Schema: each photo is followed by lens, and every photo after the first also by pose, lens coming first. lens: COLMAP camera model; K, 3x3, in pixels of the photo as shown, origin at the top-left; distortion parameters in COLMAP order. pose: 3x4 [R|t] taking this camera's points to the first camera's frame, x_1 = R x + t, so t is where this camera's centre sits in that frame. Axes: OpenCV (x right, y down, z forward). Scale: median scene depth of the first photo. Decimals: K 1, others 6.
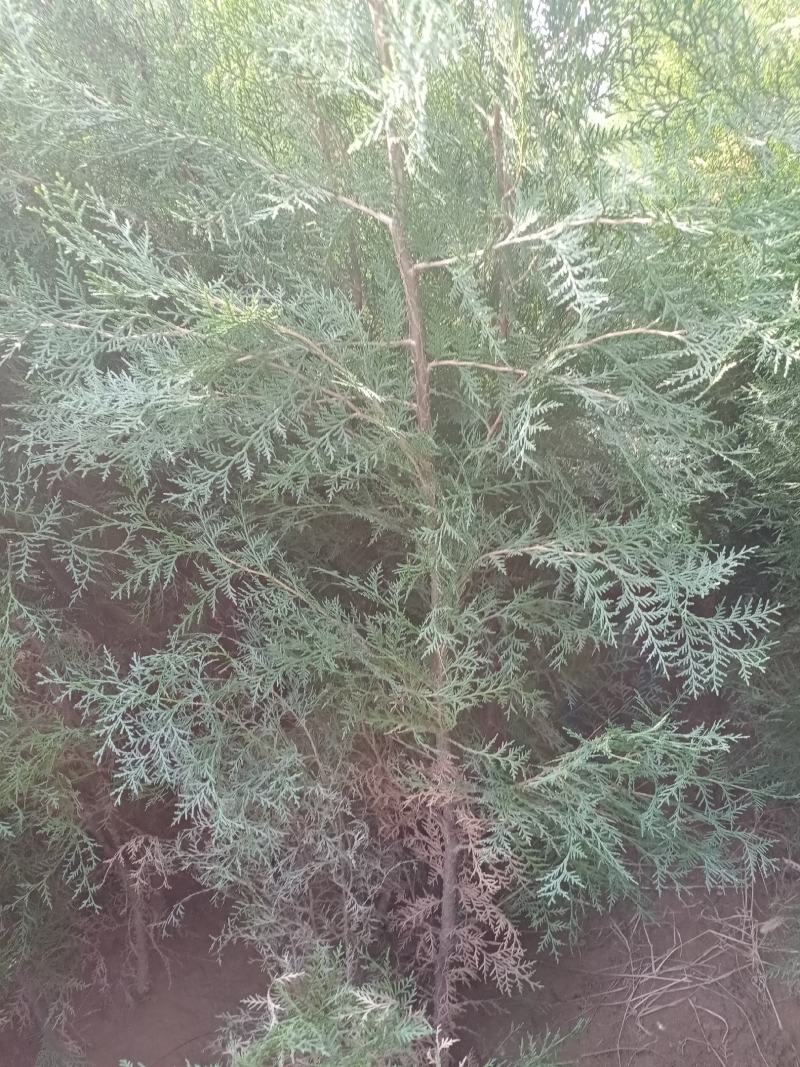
lens RADIAL K [[893.0, 0, 401.4], [0, 893.0, 527.3], [0, 0, 1]] dist [0.116477, -0.209531]
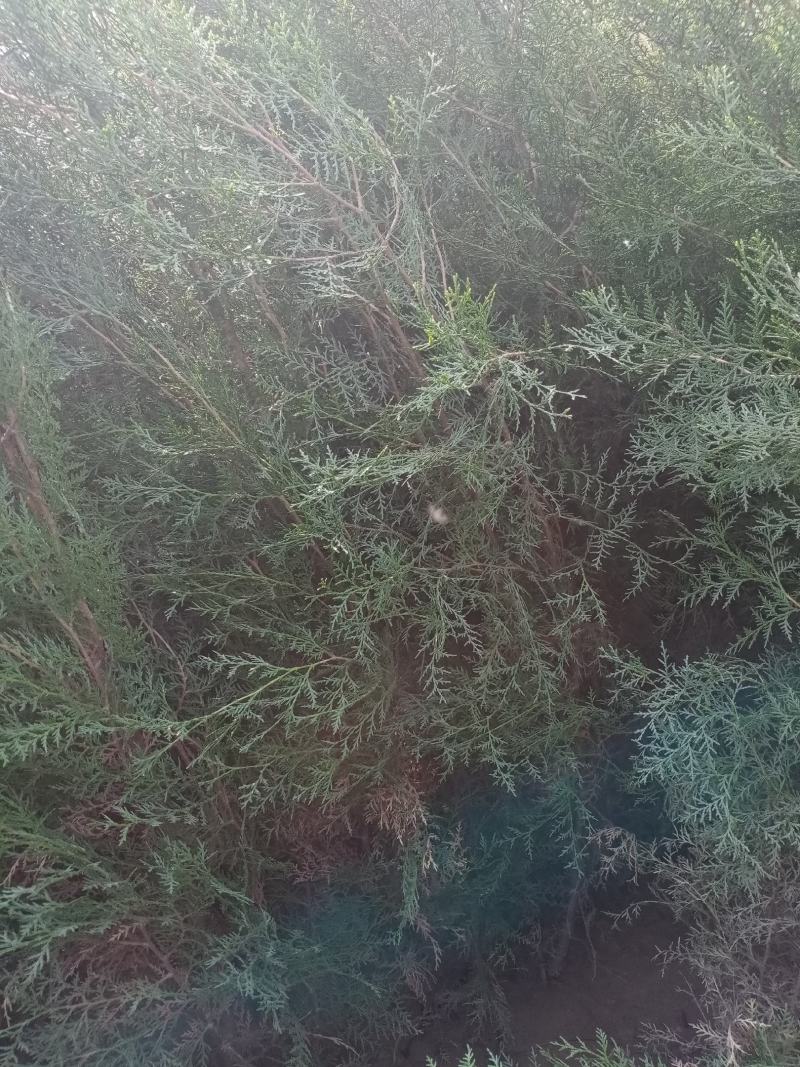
lens RADIAL K [[893.0, 0, 401.4], [0, 893.0, 527.3], [0, 0, 1]] dist [0.116477, -0.209531]
pose [[0.839929, 0.221474, -0.495447, -0.086659], [-0.238351, 0.970720, 0.029855, 0.041468], [0.487553, 0.093014, 0.868125, -0.155482]]
